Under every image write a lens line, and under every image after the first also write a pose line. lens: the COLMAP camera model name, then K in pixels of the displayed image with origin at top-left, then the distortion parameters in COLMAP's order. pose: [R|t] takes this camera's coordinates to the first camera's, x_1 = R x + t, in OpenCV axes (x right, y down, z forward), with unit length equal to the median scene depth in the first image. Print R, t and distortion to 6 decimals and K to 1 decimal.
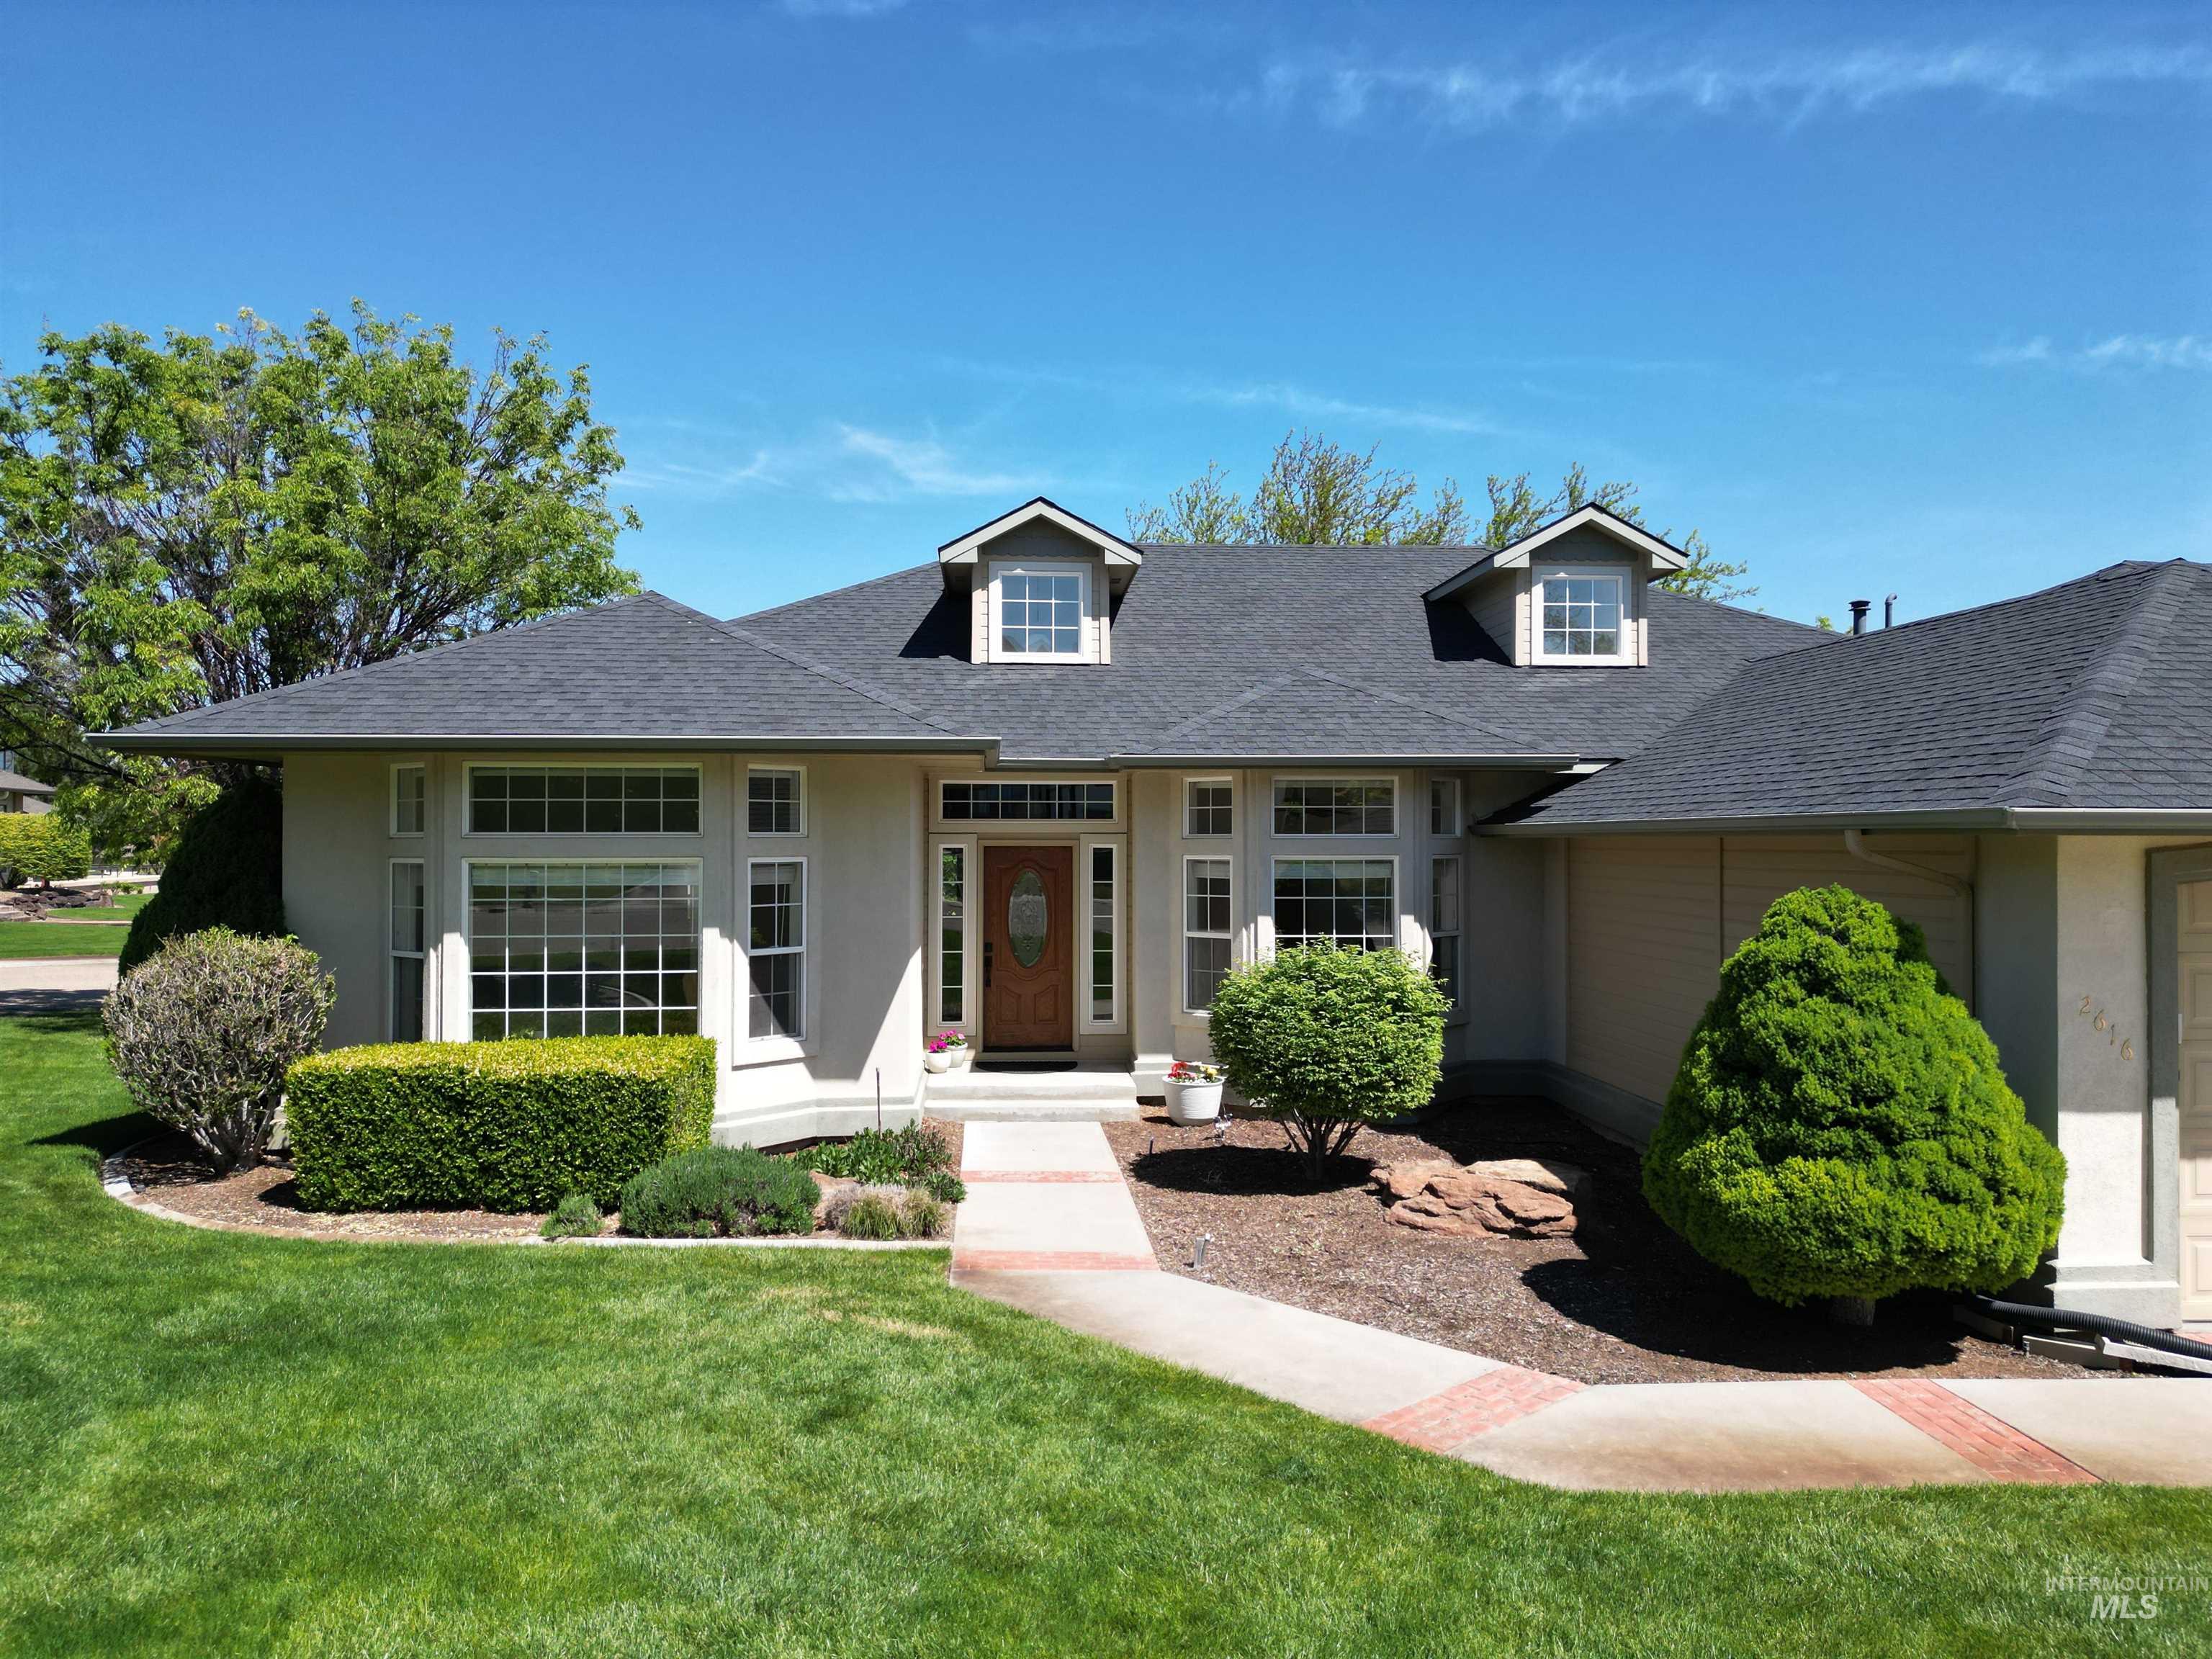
lens RADIAL K [[1489.0, 0, 1107.6], [0, 1489.0, 866.4], [0, 0, 1]] dist [0.013512, -0.000176]
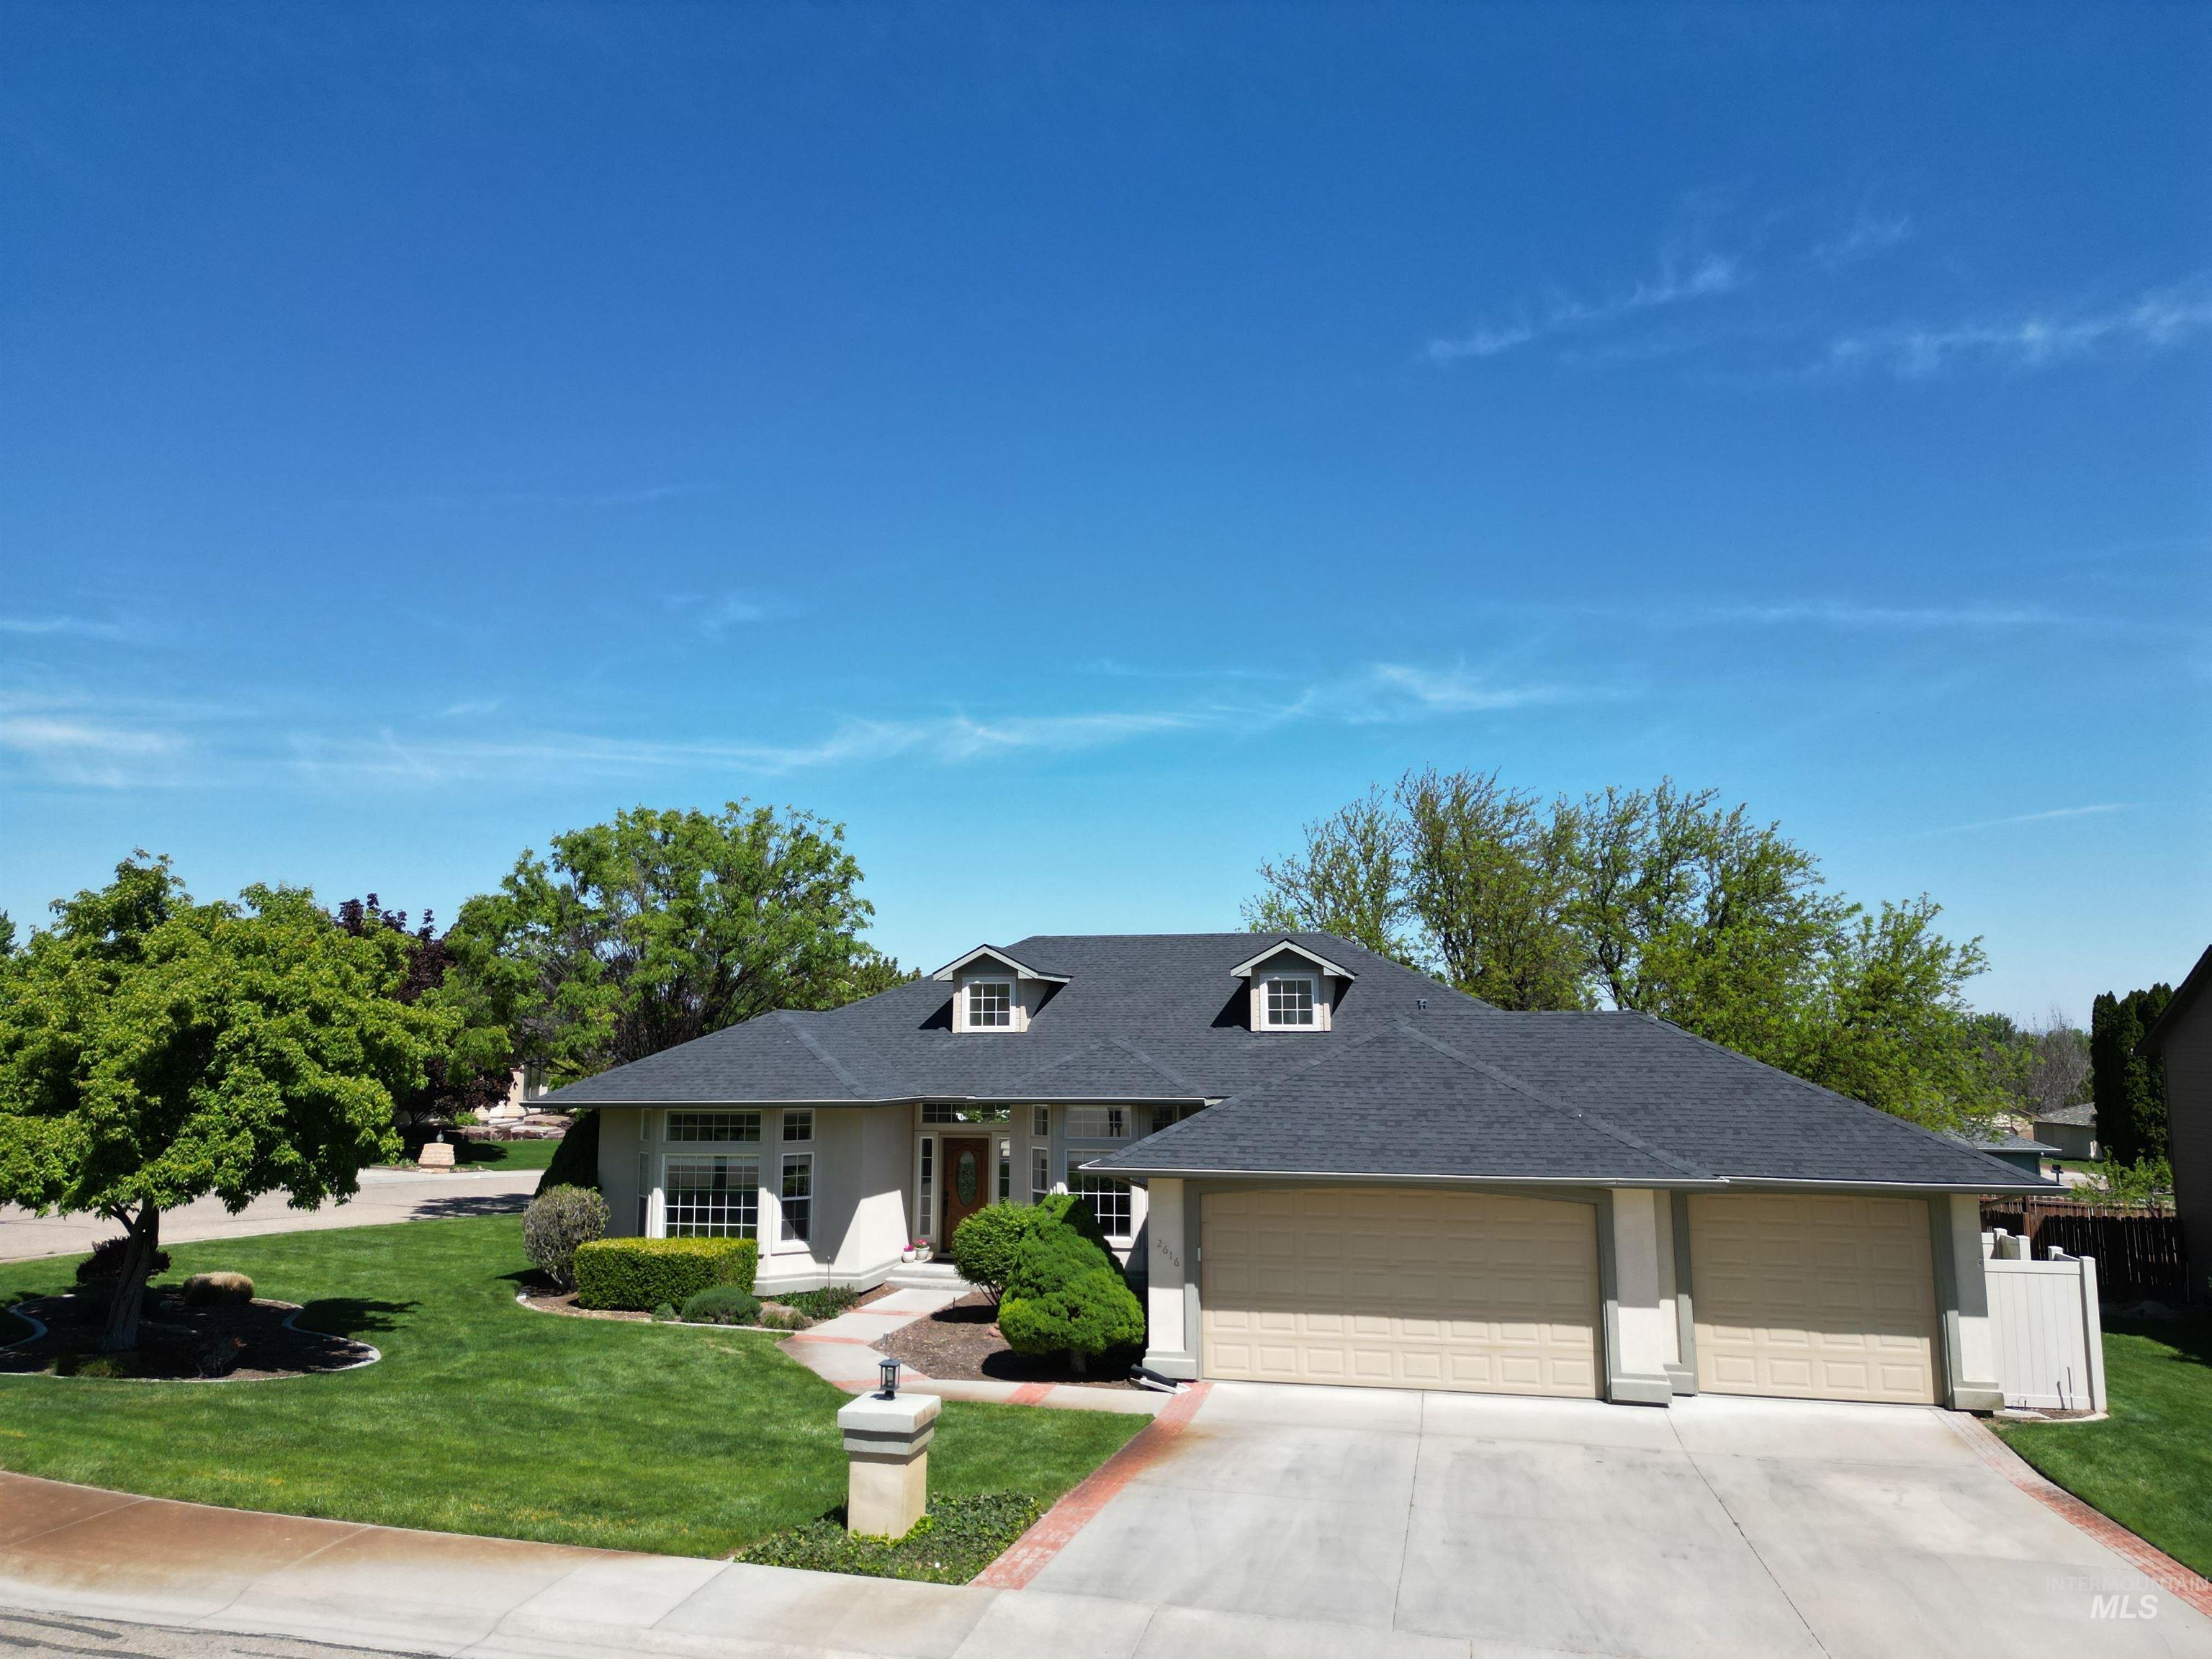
lens RADIAL K [[1527.7, 0, 1106.0], [0, 1527.7, 829.5], [0, 0, 1]] dist [0.009883, 0.000728]
pose [[0.954143, -0.047520, -0.295556, 0.880153], [0.002480, 0.988541, -0.150932, -0.134333], [0.299342, 0.143278, 0.943327, -1.004617]]
